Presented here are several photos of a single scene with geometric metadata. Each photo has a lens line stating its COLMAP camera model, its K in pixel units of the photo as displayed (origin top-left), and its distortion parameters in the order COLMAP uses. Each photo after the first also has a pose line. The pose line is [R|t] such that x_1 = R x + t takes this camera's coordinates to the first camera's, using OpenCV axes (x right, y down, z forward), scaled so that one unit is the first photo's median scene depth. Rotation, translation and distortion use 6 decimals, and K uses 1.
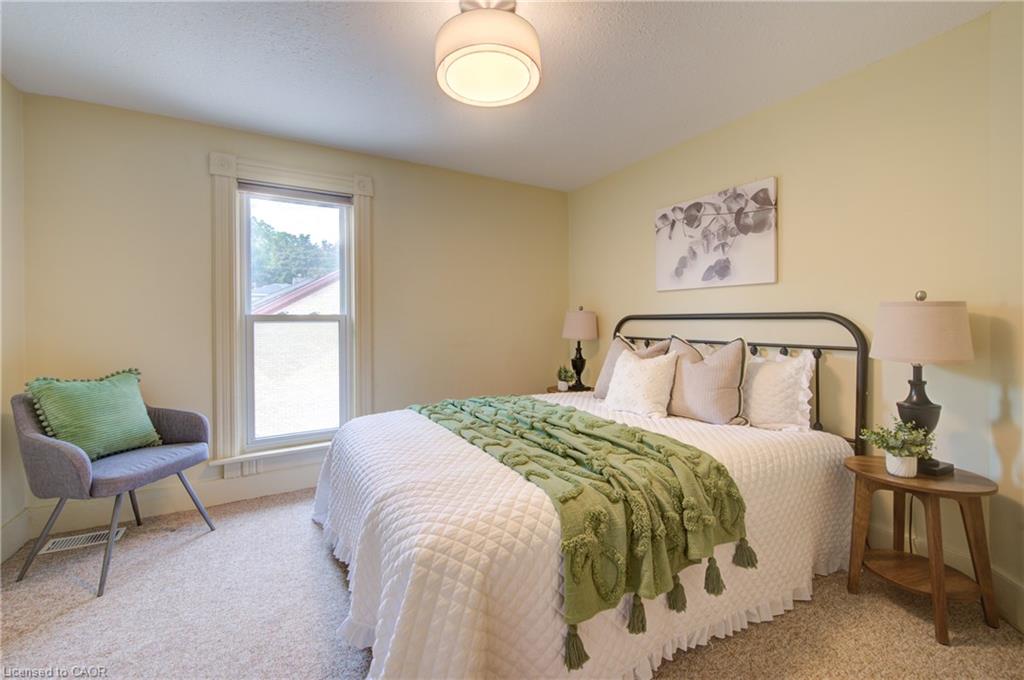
lens RADIAL K [[409.3, 0, 491.6], [0, 409.3, 323.3], [0, 0, 1]] dist [-0.006089, -0.000058]
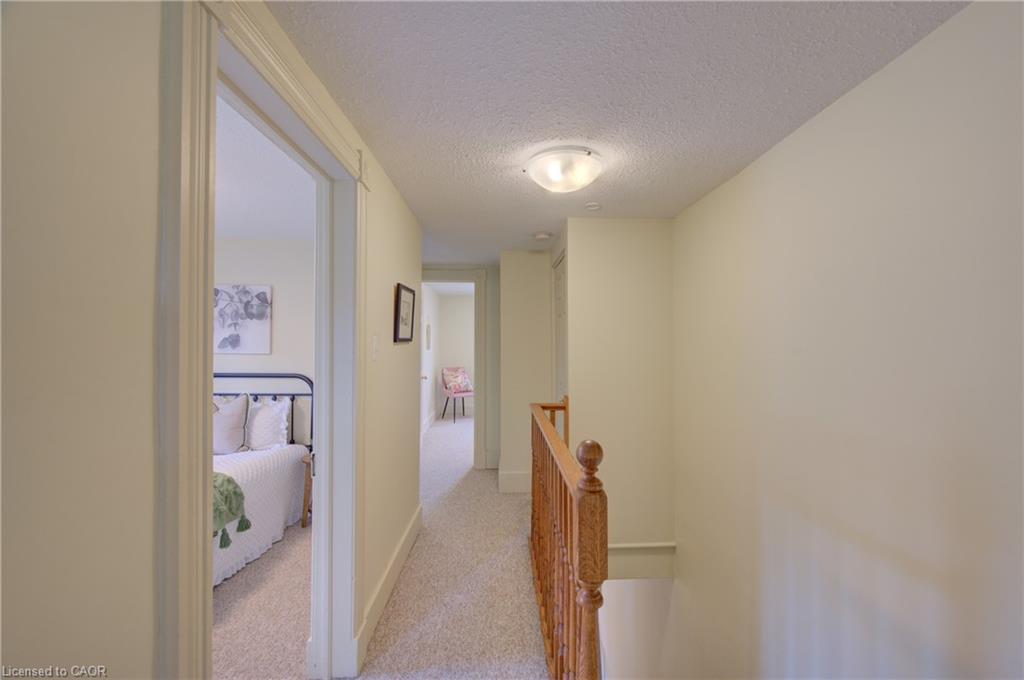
lens RADIAL K [[409.3, 0, 510.7], [0, 409.3, 338.7], [0, 0, 1]] dist [-0.006089, -0.000058]
pose [[0.448499, 0.020496, 0.893548, -0.279318], [-0.002728, 0.999764, -0.021563, -0.124890], [-0.893779, 0.007233, 0.448449, -0.509432]]
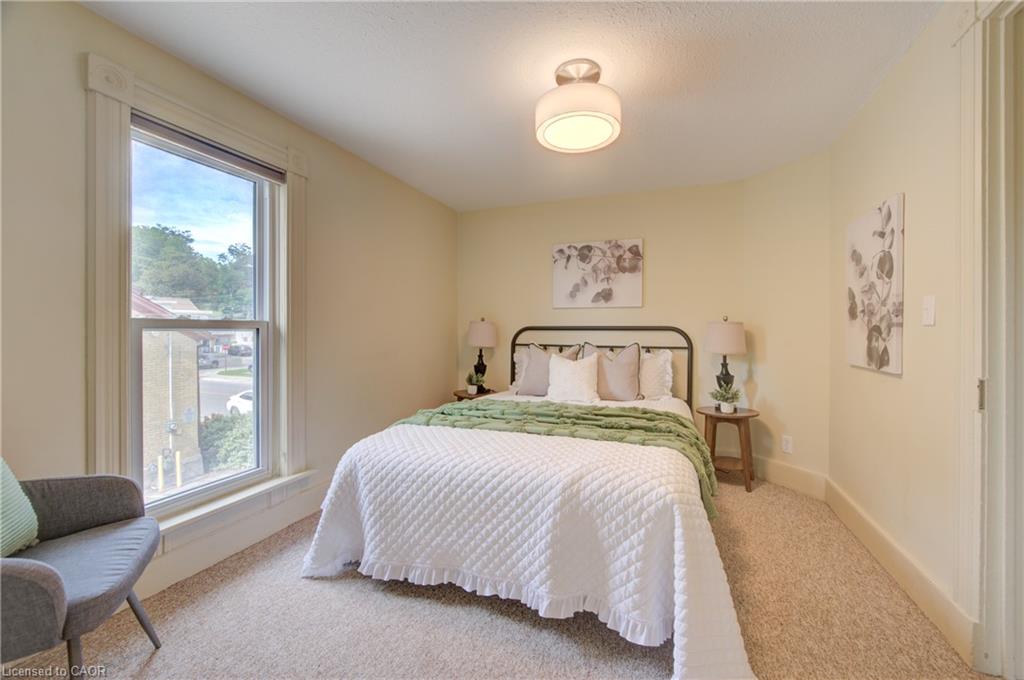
lens RADIAL K [[409.3, 0, 516.2], [0, 409.3, 333.9], [0, 0, 1]] dist [-0.006089, -0.000058]
pose [[0.759119, 0.001177, 0.650950, -0.667896], [-0.001706, 0.999999, 0.000180, 0.003268], [-0.650949, -0.001247, 0.759120, 0.130391]]
